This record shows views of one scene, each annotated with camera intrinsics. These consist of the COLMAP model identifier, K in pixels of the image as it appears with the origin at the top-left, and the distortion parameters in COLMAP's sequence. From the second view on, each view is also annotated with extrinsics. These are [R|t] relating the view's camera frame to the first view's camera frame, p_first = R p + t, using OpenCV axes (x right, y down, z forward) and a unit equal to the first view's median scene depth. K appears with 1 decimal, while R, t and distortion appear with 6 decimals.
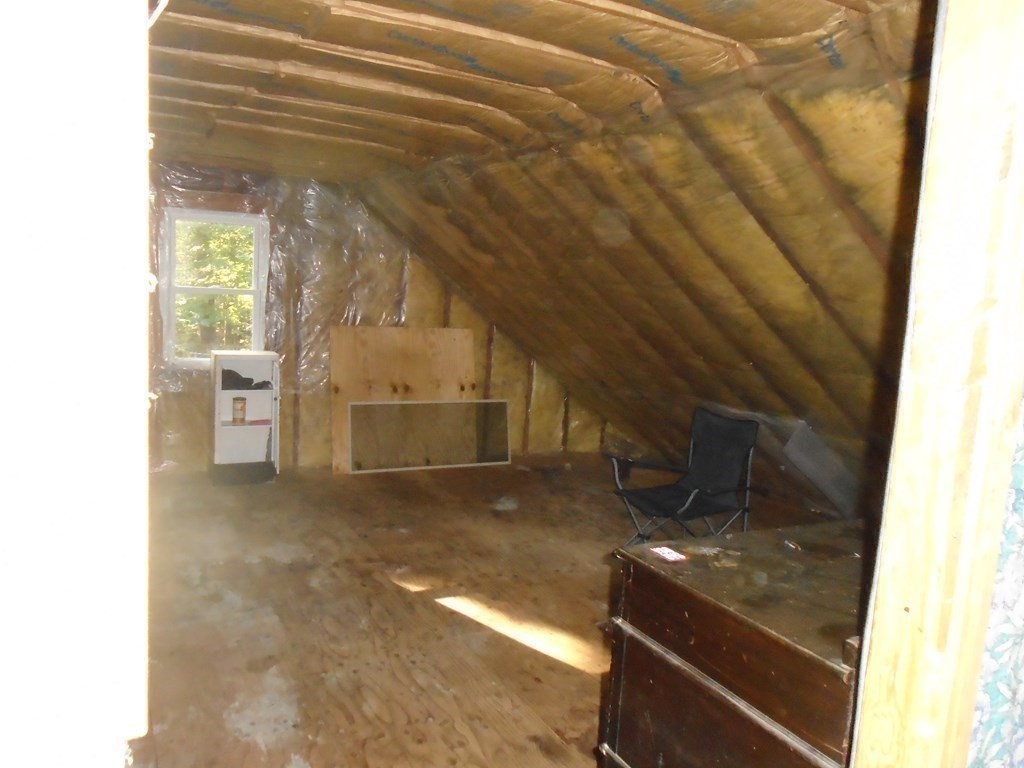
lens RADIAL K [[785.8, 0, 511.5], [0, 785.8, 384.8], [0, 0, 1]] dist [-0.013721, 0.002933]
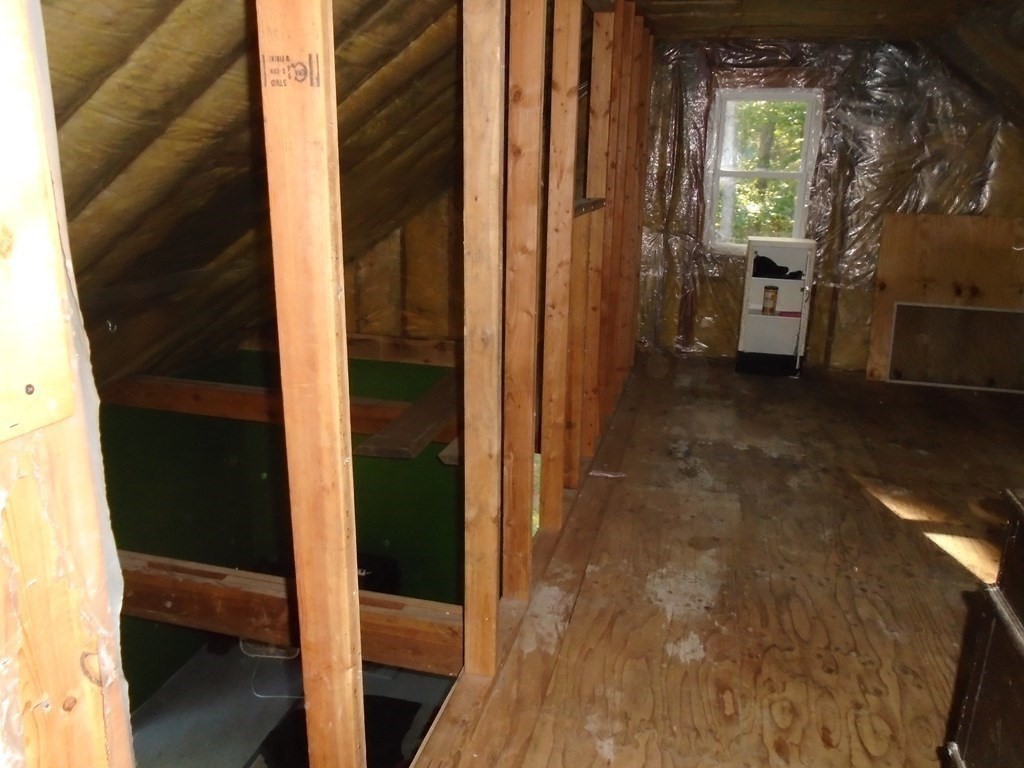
lens RADIAL K [[785.8, 0, 512.7], [0, 785.8, 384.2], [0, 0, 1]] dist [-0.013721, 0.002933]
pose [[0.737022, 0.148593, -0.659332, 0.091923], [-0.066363, 0.986729, 0.148195, 0.015983], [0.672603, -0.065468, 0.737102, 0.074464]]
